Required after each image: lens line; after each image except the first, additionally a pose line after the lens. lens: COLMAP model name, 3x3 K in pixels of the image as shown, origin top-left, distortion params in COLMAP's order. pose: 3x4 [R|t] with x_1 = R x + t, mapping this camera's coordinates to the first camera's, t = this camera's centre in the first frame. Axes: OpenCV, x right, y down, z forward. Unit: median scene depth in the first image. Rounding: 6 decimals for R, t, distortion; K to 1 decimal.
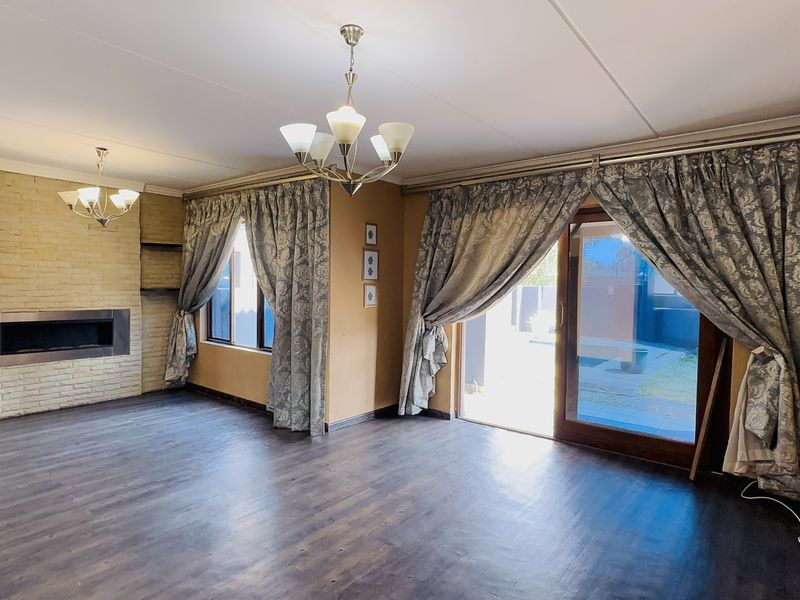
lens RADIAL K [[467.4, 0, 400.0], [0, 467.4, 300.0], [0, 0, 1]] dist [0.002219, 0.001449]
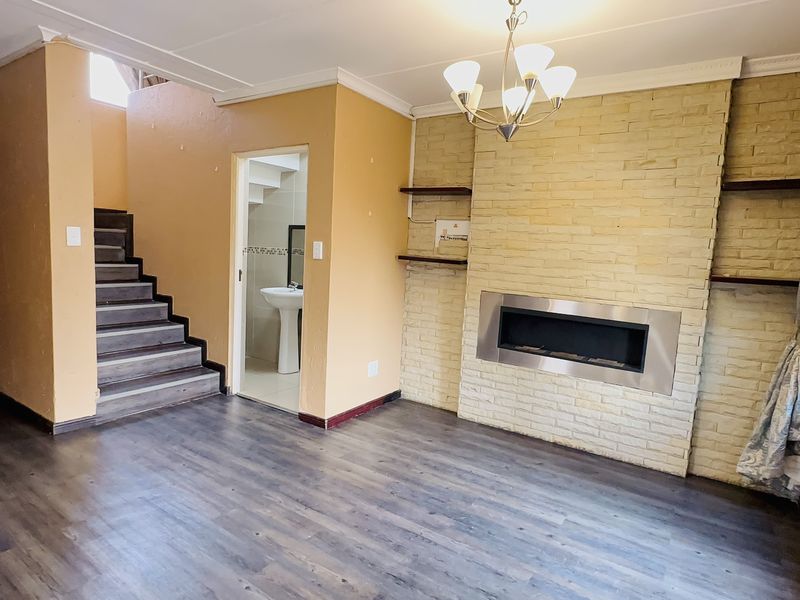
lens RADIAL K [[467.4, 0, 400.0], [0, 467.4, 300.0], [0, 0, 1]] dist [0.002219, 0.001449]
pose [[0.091909, 0.095656, -0.991162, -0.088895], [-0.090590, 0.992051, 0.087342, -0.013653], [0.991638, 0.081762, 0.099844, 0.687090]]
